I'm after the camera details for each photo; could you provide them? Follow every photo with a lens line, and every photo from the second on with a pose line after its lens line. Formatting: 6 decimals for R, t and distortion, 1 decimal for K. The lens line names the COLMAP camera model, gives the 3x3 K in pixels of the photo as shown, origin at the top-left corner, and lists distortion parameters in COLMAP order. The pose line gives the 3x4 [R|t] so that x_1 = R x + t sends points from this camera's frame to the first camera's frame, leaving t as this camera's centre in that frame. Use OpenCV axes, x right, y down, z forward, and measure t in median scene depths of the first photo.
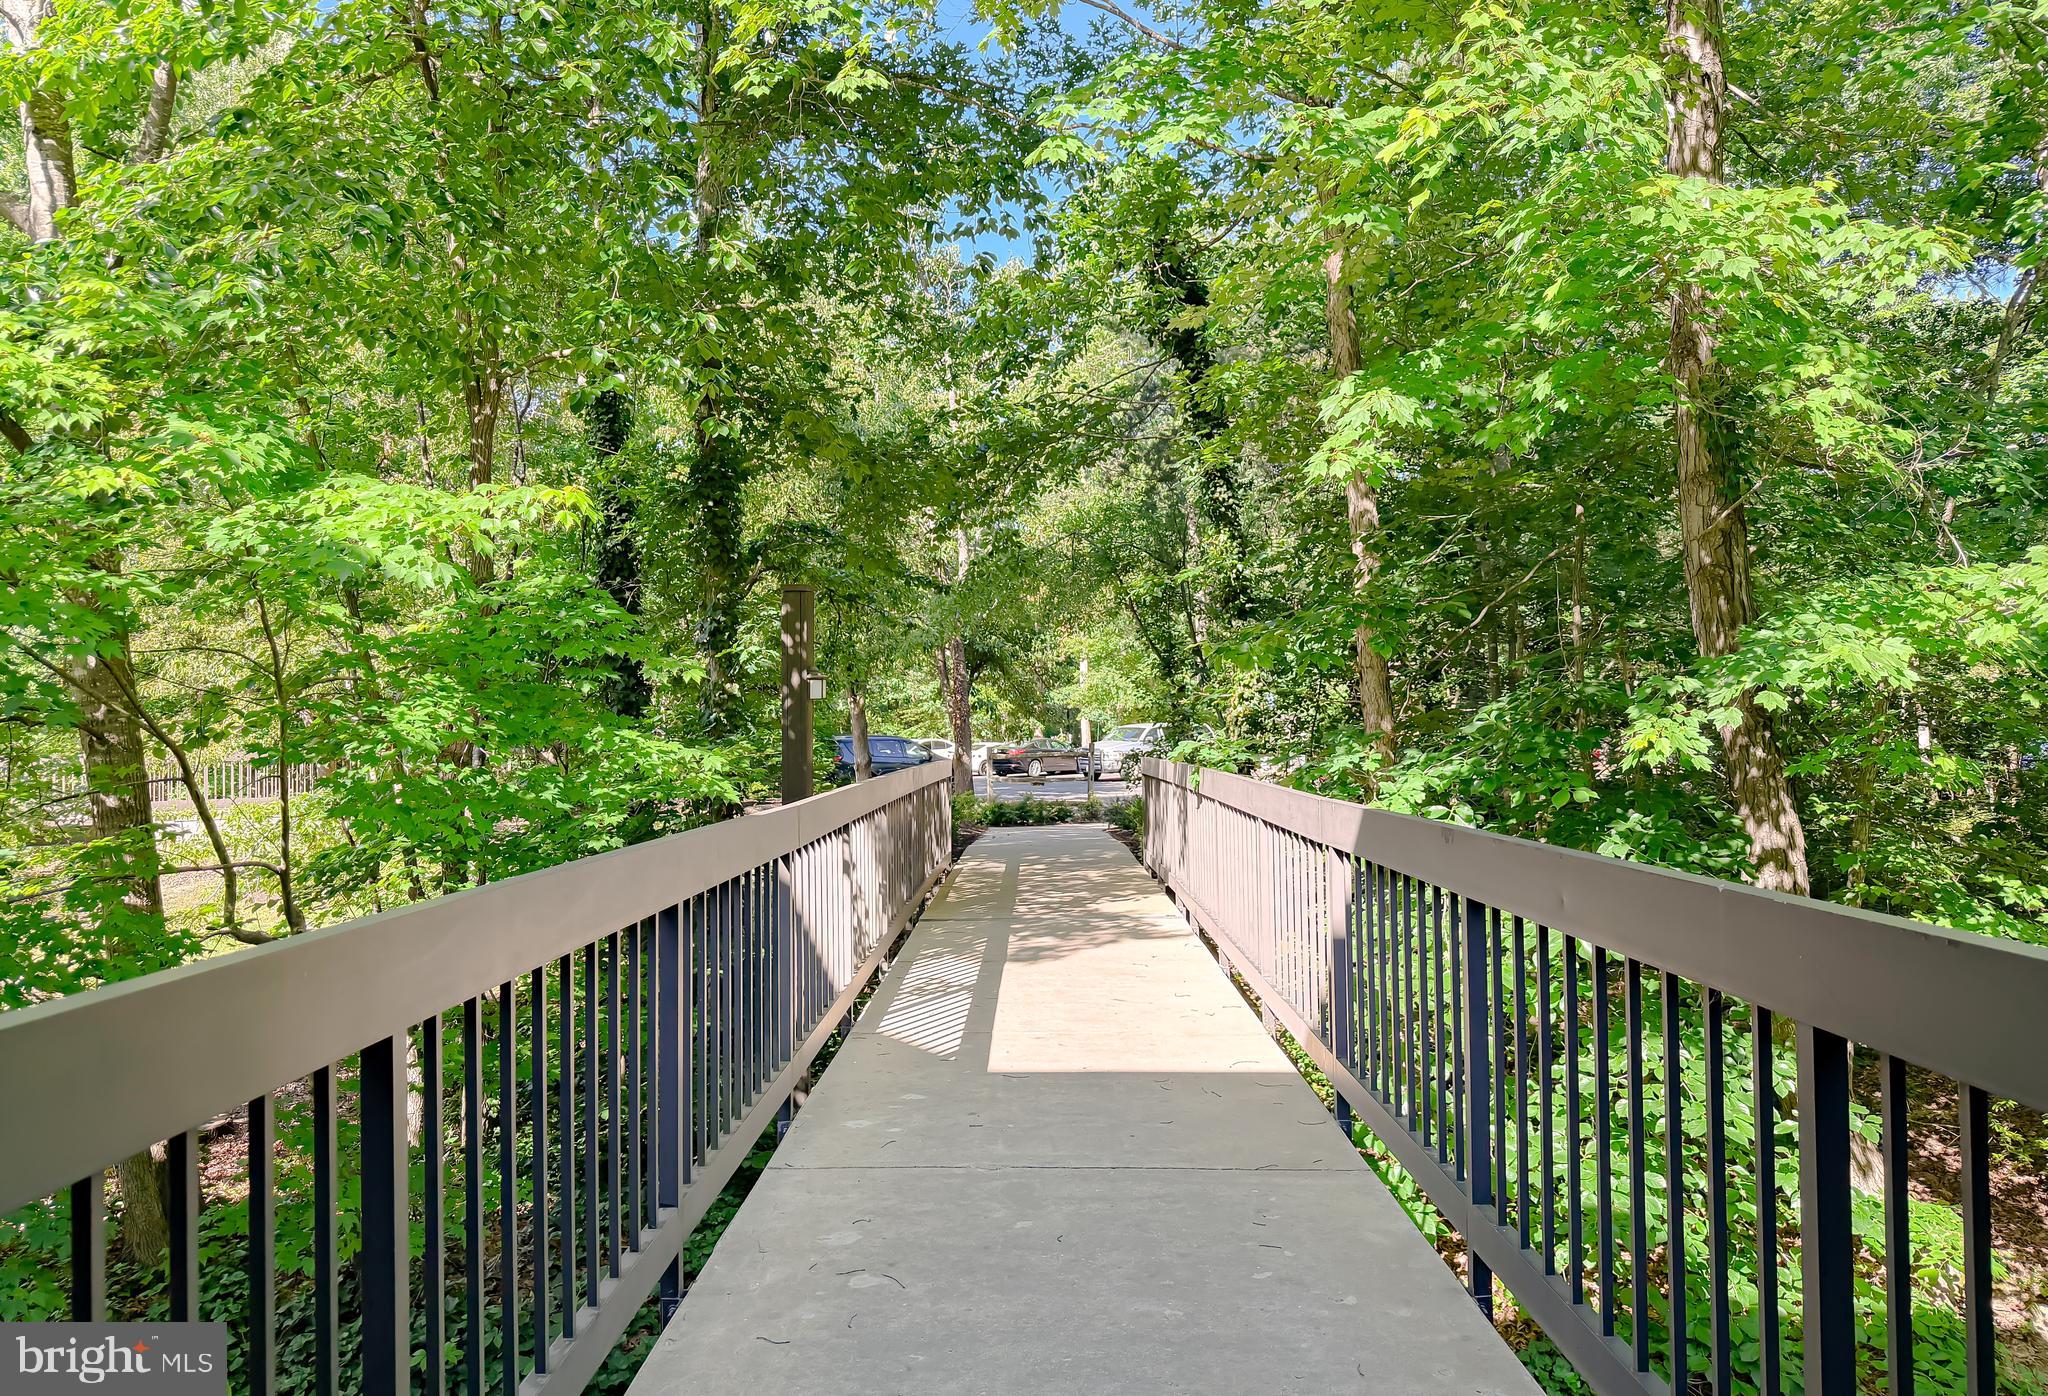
lens RADIAL K [[1382.7, 0, 1024.0], [0, 1382.7, 698.0], [0, 0, 1]] dist [0.018807, -0.001165]
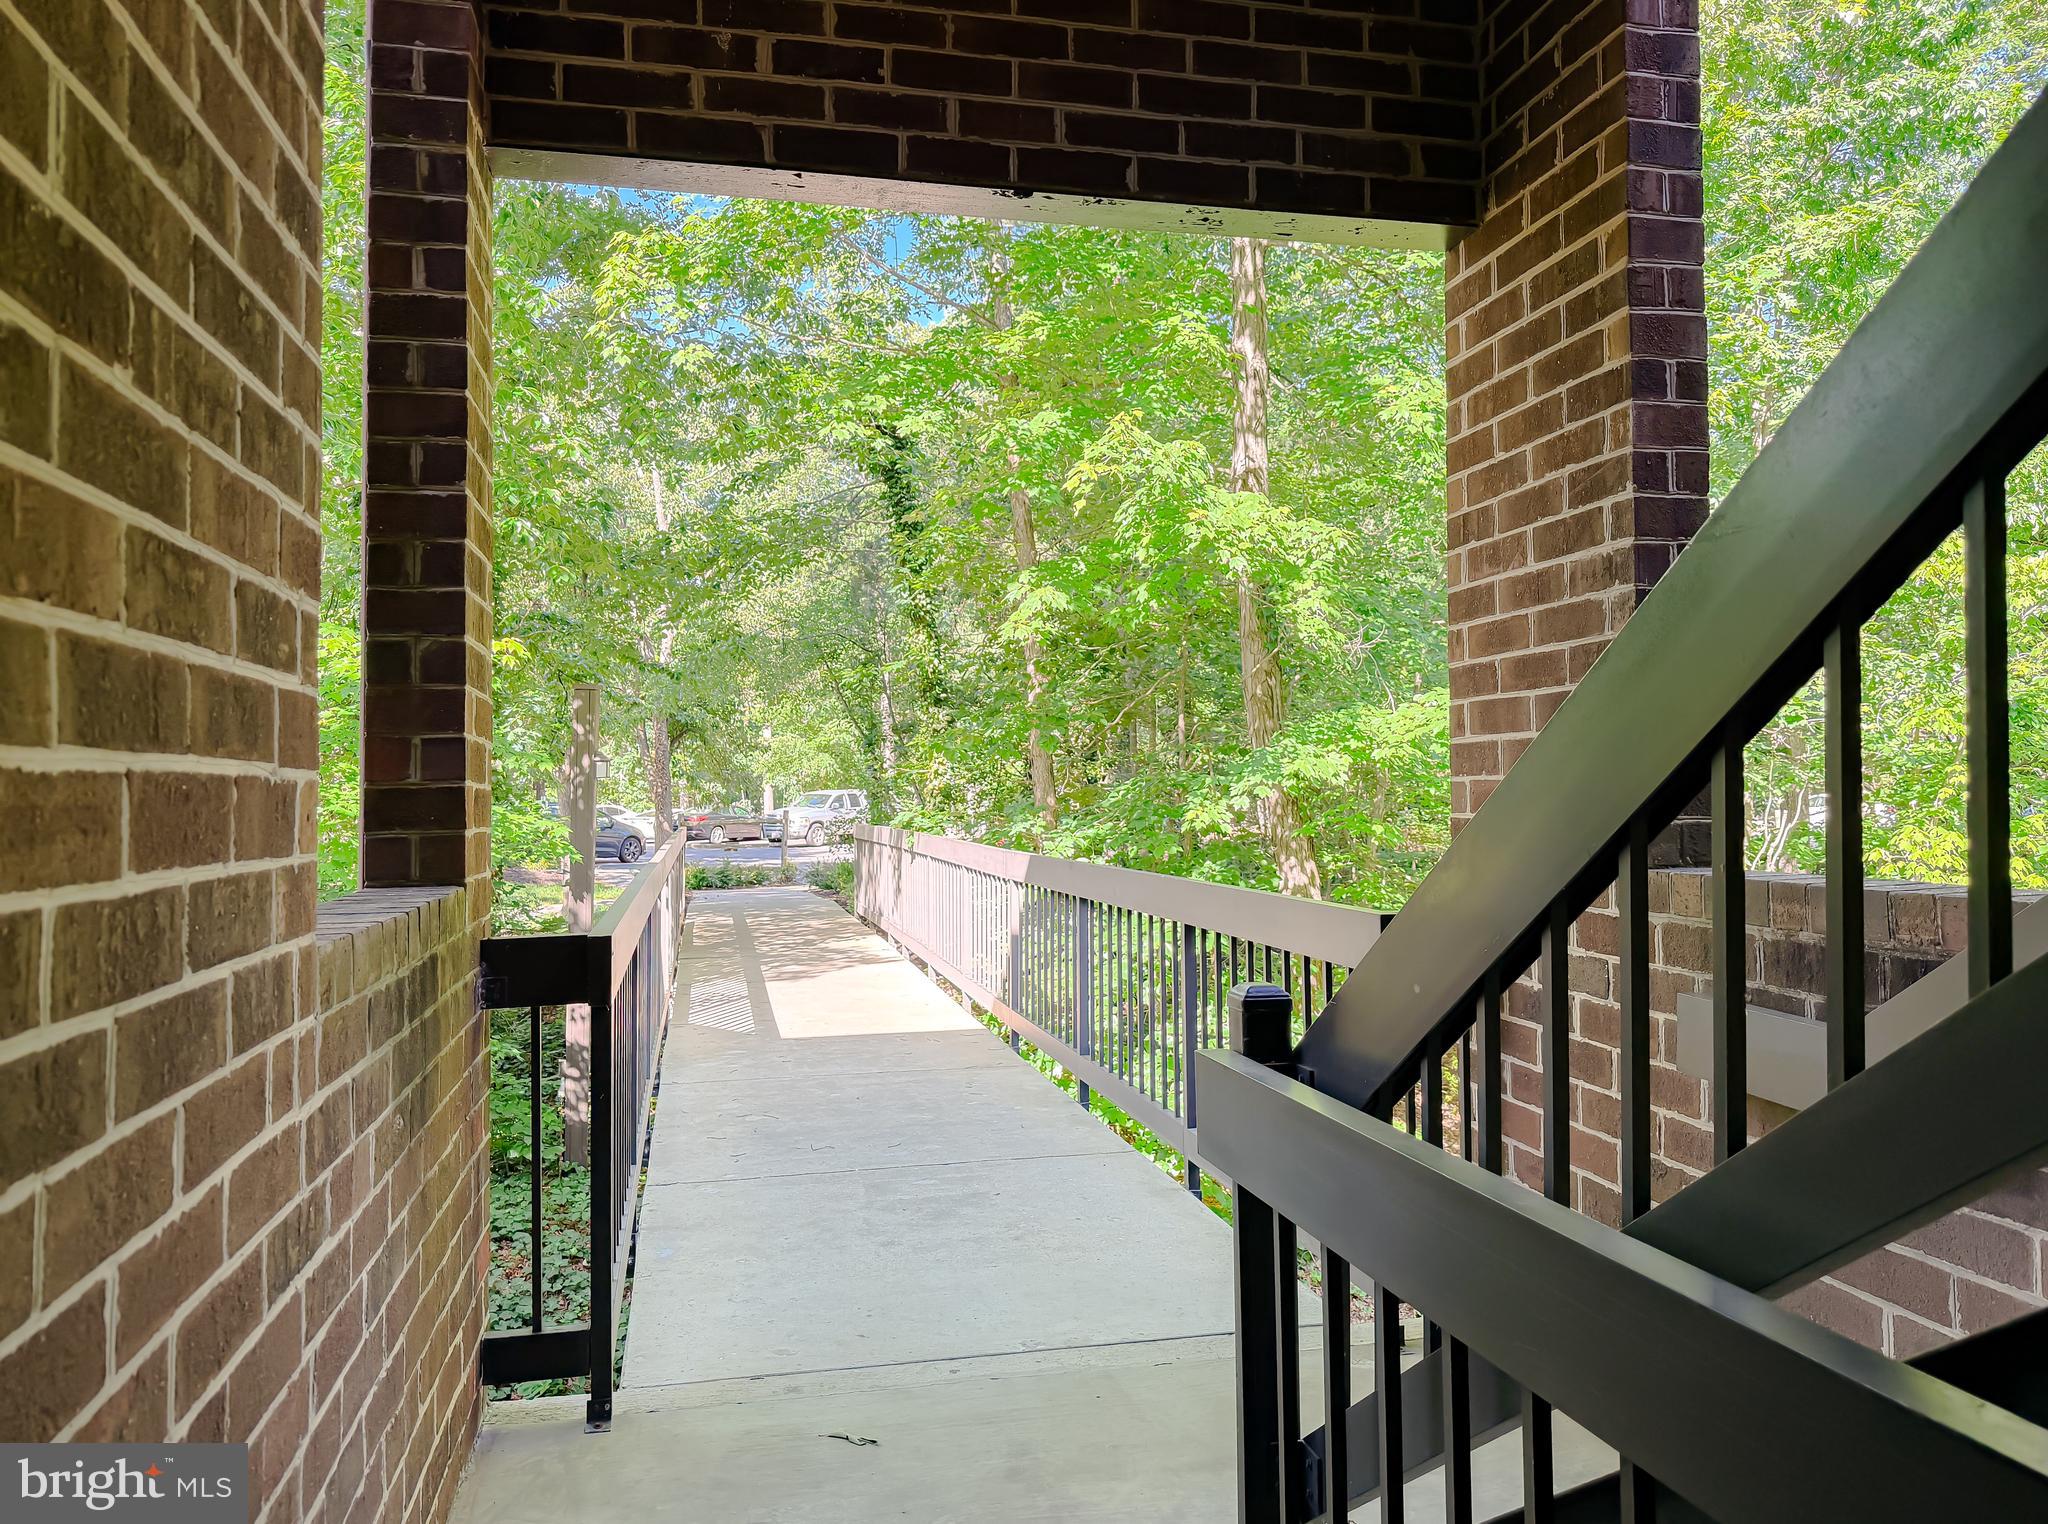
lens RADIAL K [[1455.0, 0, 1024.0], [0, 1455.0, 762.0], [0, 0, 1]] dist [0.003125, 0.000090]
pose [[0.974178, 0.007641, 0.225653, -0.065795], [-0.007790, 0.999970, -0.000232, -0.013626], [-0.225648, -0.001532, 0.974208, -0.295178]]
